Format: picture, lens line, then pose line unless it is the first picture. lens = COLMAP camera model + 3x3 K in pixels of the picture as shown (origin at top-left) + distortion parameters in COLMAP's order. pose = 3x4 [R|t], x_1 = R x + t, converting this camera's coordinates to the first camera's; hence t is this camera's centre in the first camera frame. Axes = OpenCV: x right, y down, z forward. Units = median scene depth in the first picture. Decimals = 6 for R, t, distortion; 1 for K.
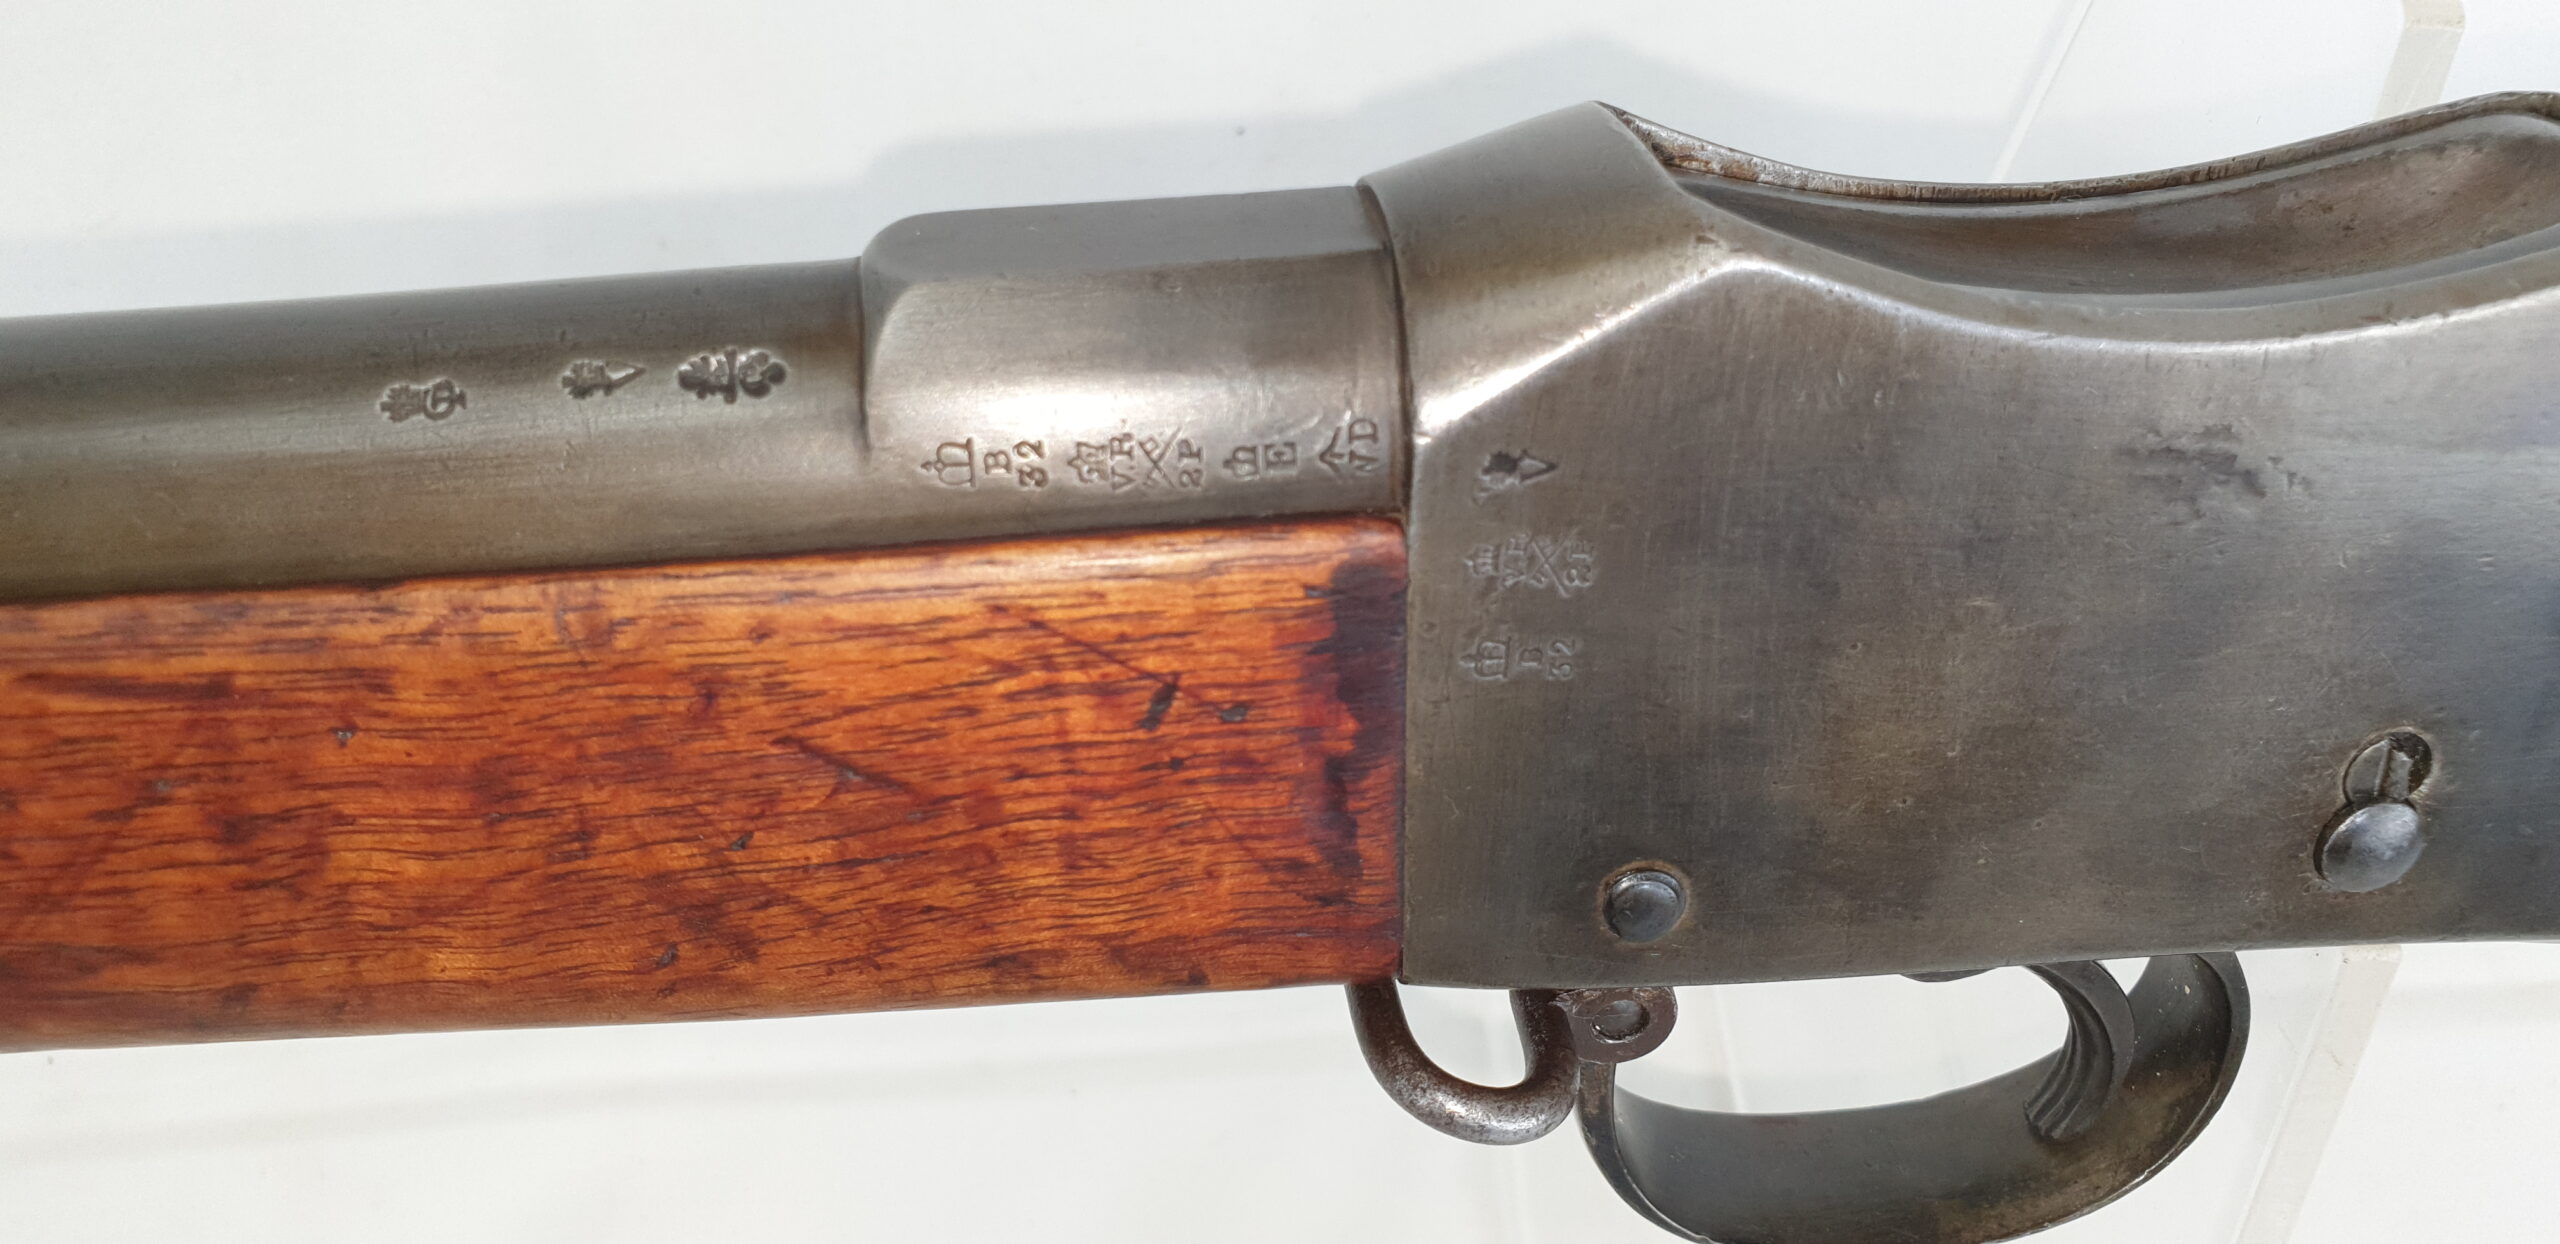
lens RADIAL K [[2048.5, 0, 1280.0], [0, 2048.5, 622.0], [0, 0, 1]] dist [0.075141, -0.175107]
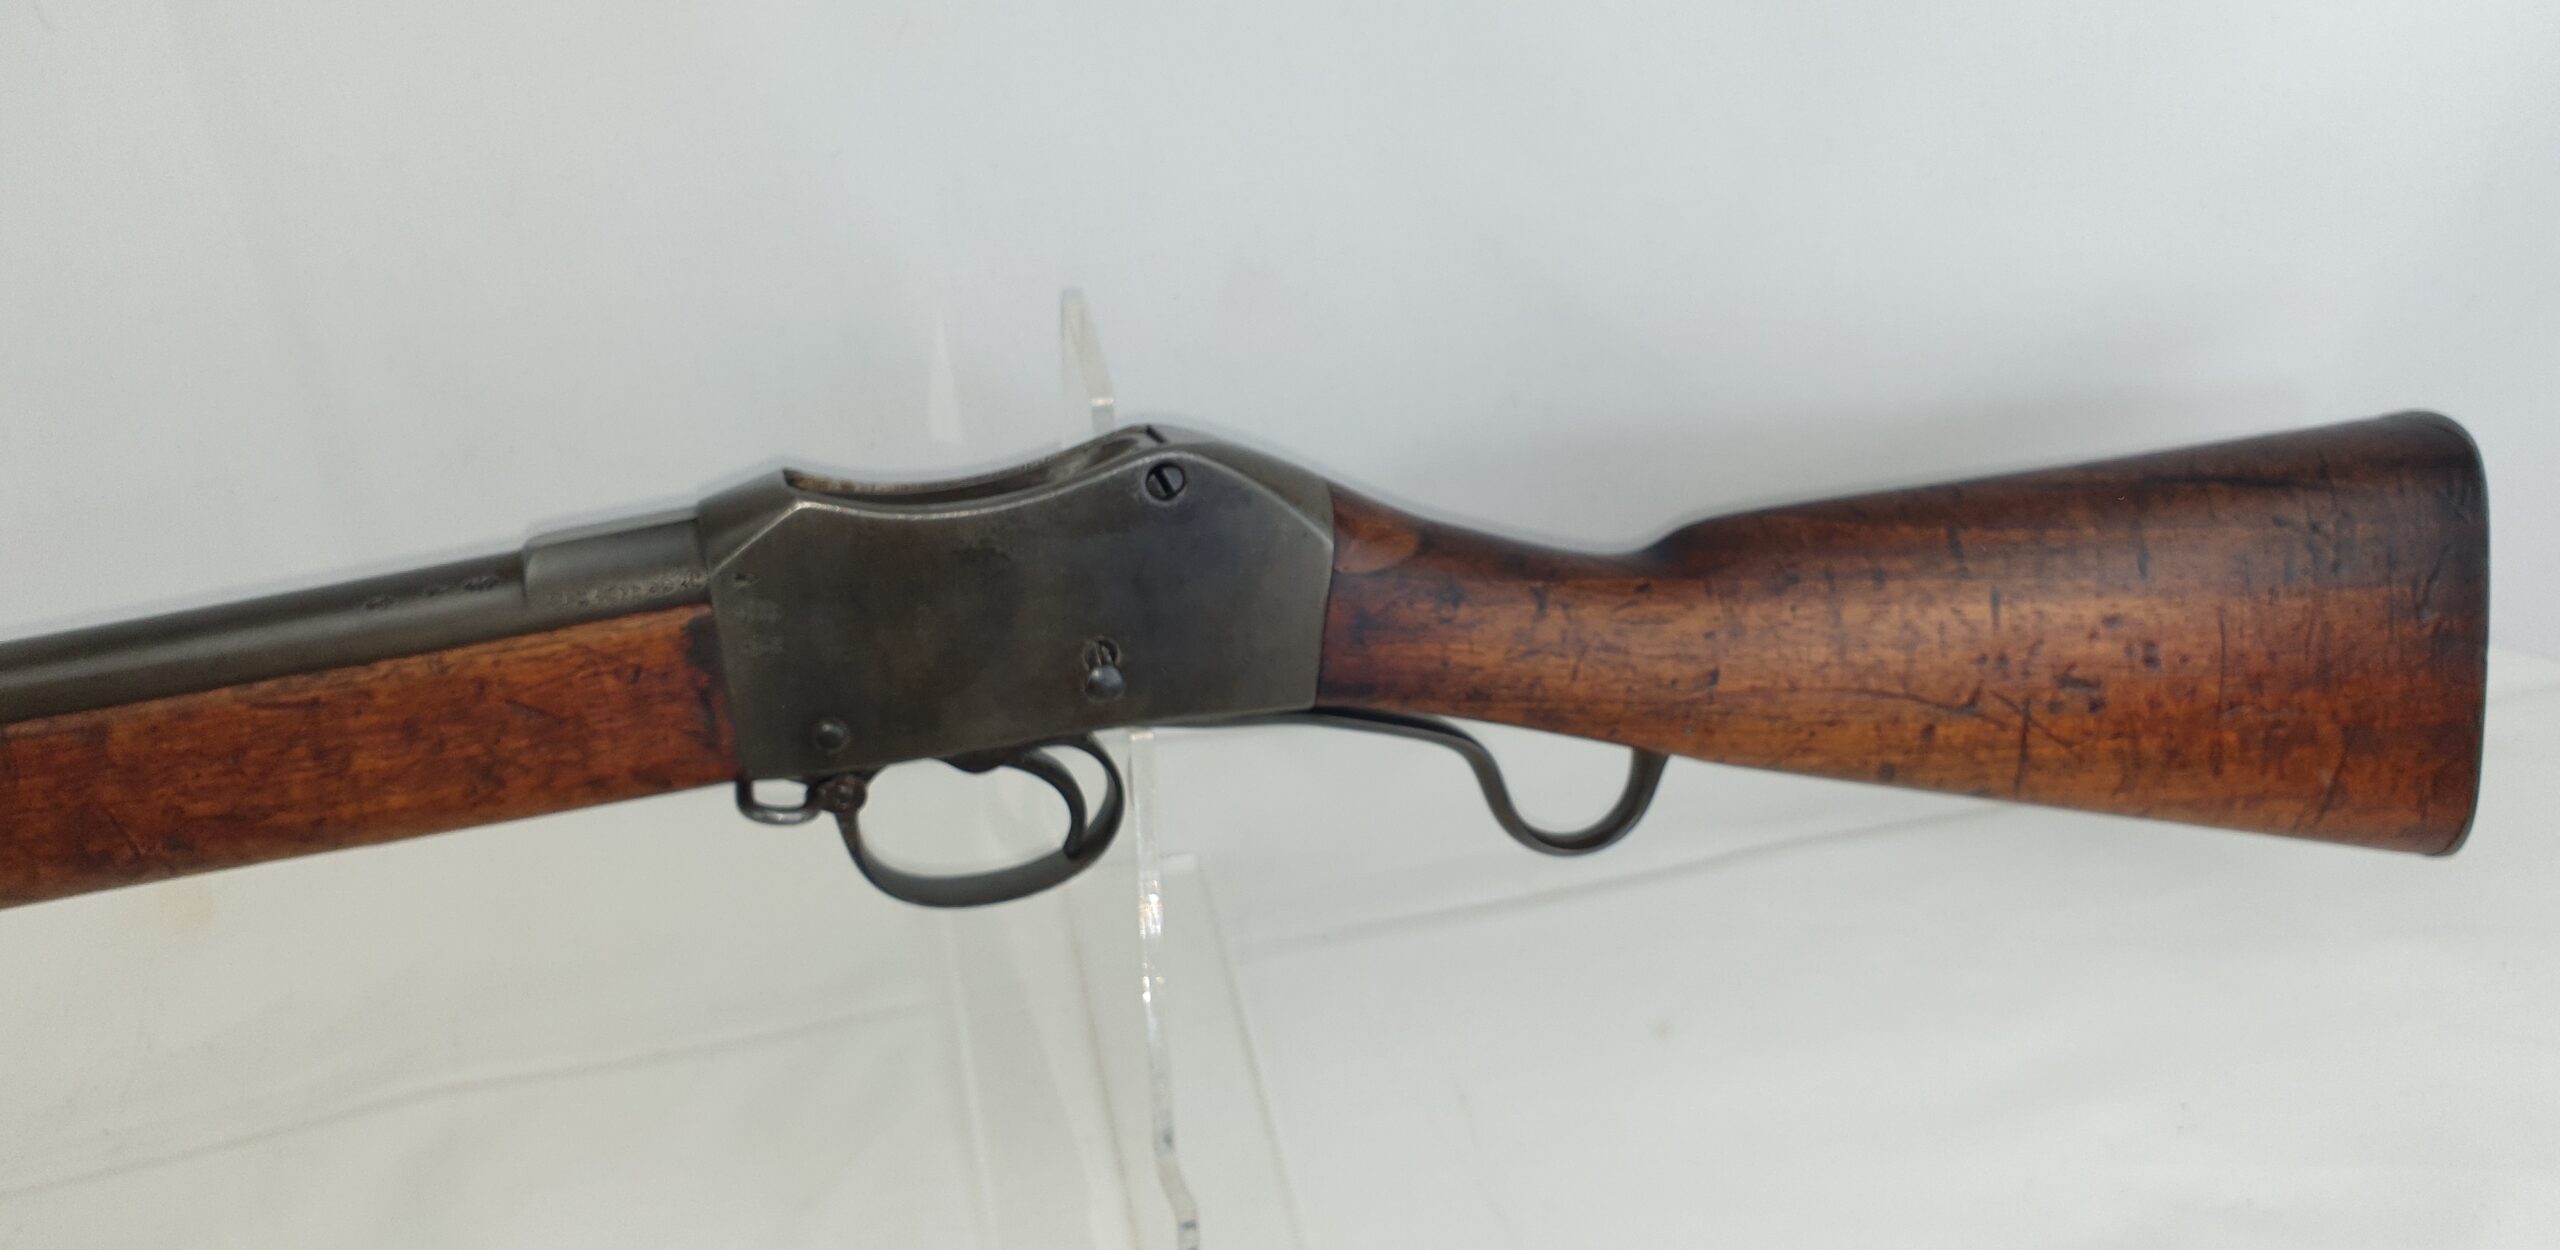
lens RADIAL K [[2048.5, 0, 1280.0], [0, 2048.5, 625.0], [0, 0, 1]] dist [0.075141, -0.175107]
pose [[0.983379, -0.138207, 0.117751, 0.527066], [0.161429, 0.962370, -0.218595, 0.789748], [-0.083109, 0.233970, 0.968685, -2.031415]]
